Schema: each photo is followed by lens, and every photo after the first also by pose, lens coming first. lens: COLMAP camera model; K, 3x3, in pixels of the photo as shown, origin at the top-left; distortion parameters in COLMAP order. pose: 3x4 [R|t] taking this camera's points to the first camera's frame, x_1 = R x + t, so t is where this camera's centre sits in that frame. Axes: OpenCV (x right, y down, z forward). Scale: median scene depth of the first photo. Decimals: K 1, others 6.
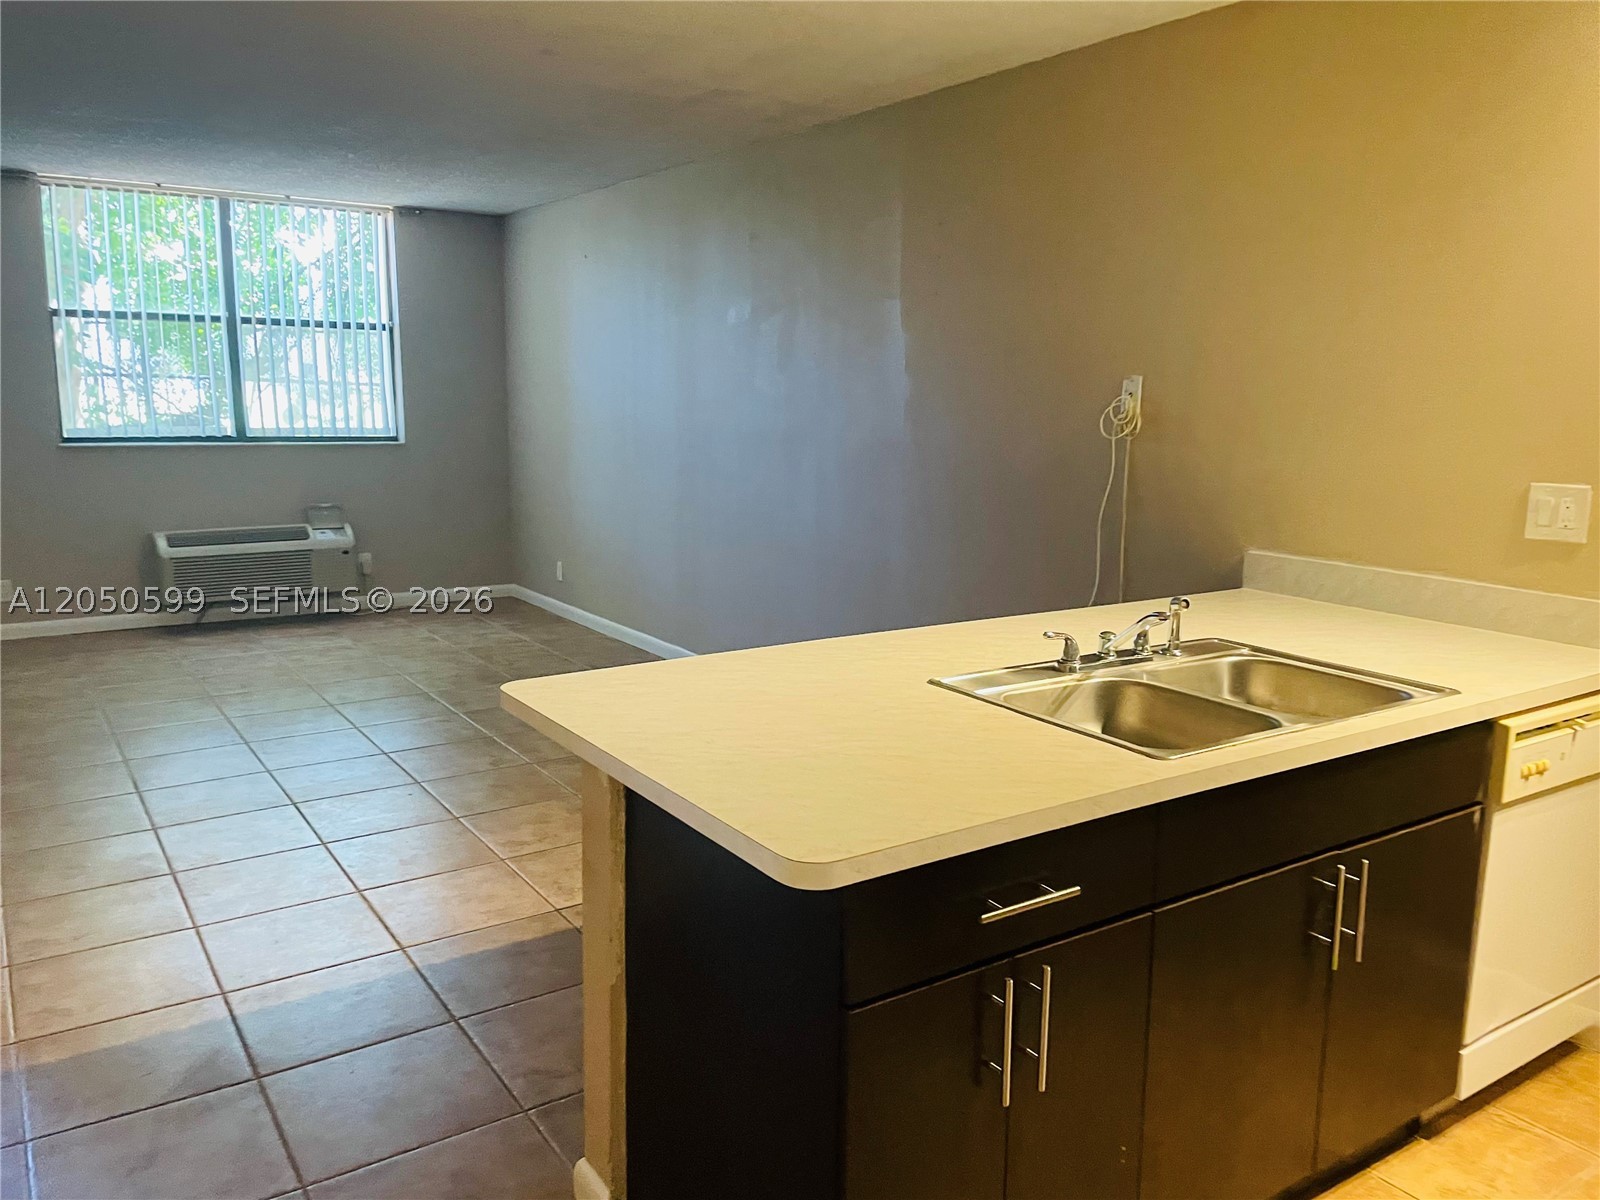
lens RADIAL K [[1217.8, 0, 798.3], [0, 1217.8, 602.2], [0, 0, 1]] dist [0.087640, -0.111458]
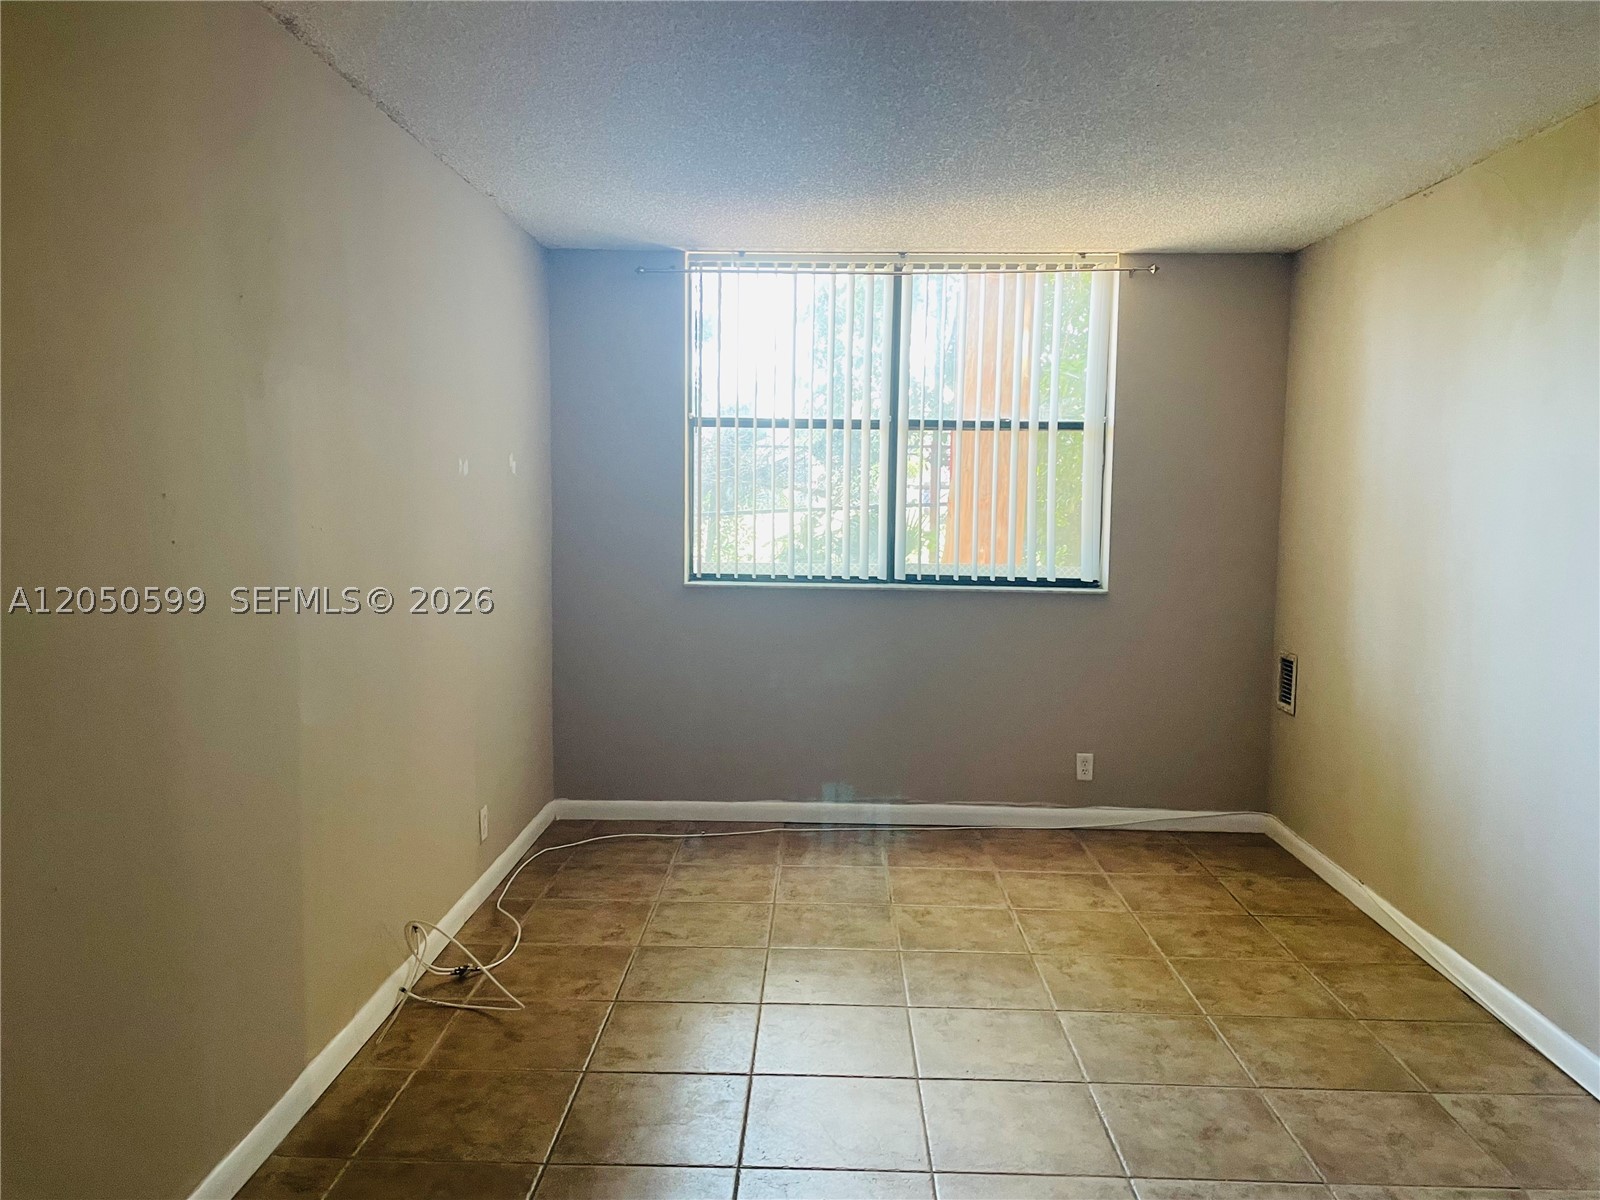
lens RADIAL K [[1217.8, 0, 790.7], [0, 1217.8, 595.1], [0, 0, 1]] dist [0.087640, -0.111458]
pose [[0.818877, 0.052477, -0.571565, -0.078013], [-0.099772, 0.993666, -0.051713, -0.078488], [0.565230, 0.099373, 0.818926, 0.357284]]
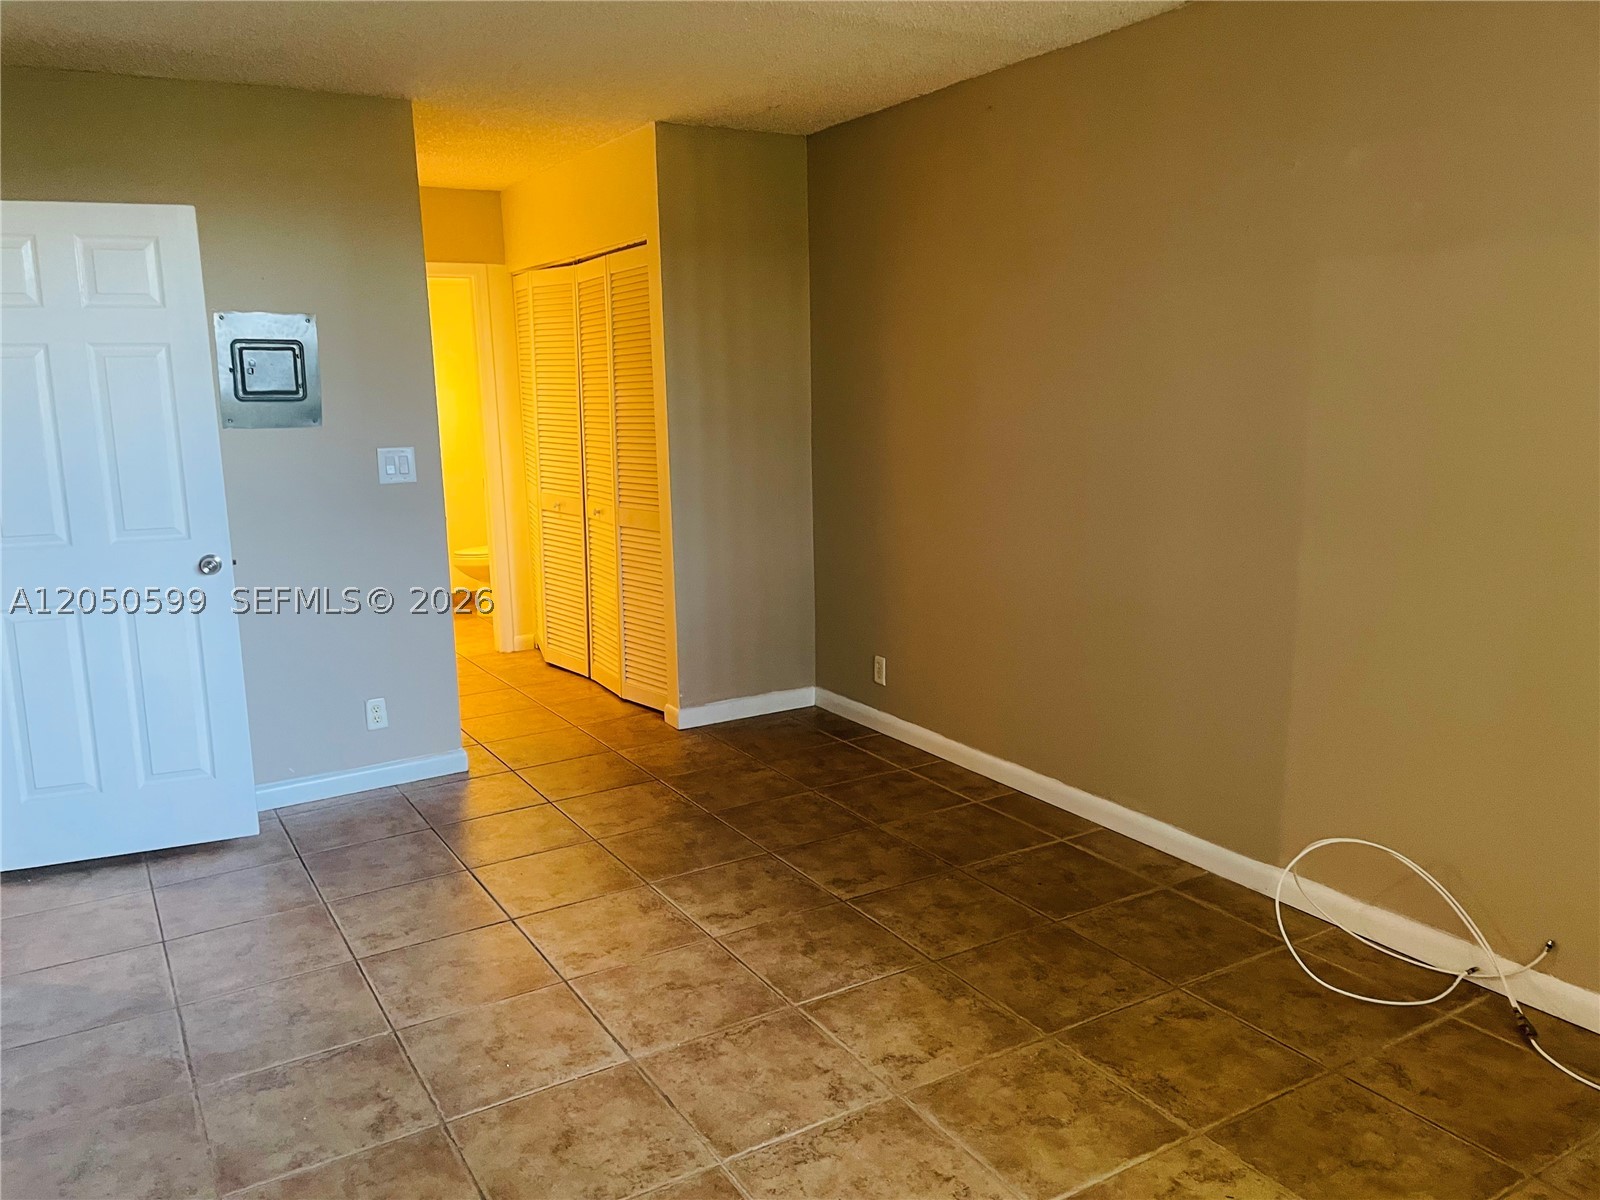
lens RADIAL K [[1217.8, 0, 788.5], [0, 1217.8, 587.7], [0, 0, 1]] dist [0.087640, -0.111458]
pose [[-0.998941, 0.004456, 0.045796, -0.258306], [0.019342, 0.943758, 0.330071, -0.192312], [-0.041749, 0.330608, -0.942844, 1.022584]]
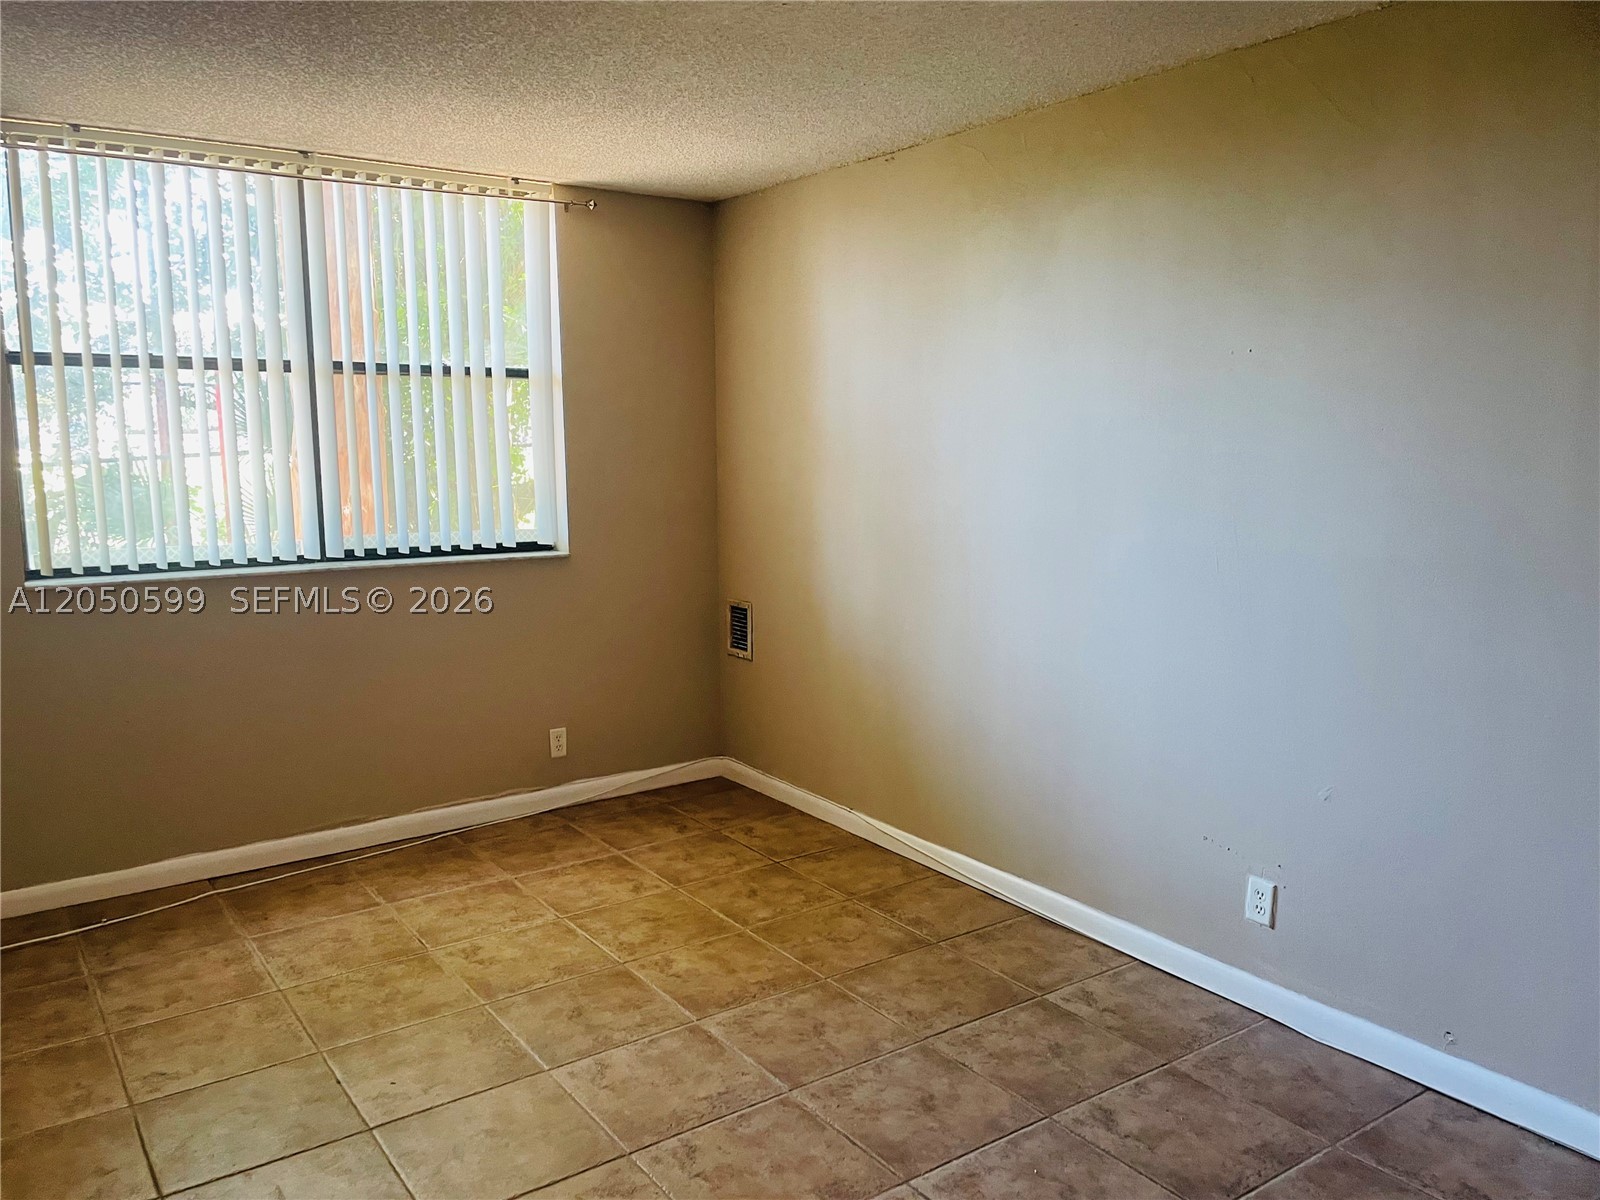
lens RADIAL K [[1217.8, 0, 790.0], [0, 1217.8, 602.0], [0, 0, 1]] dist [0.087640, -0.111458]
pose [[0.999586, -0.016270, 0.023725, -0.231795], [0.016885, 0.999521, -0.025937, -0.090373], [-0.023292, 0.026327, 0.999382, 0.380222]]
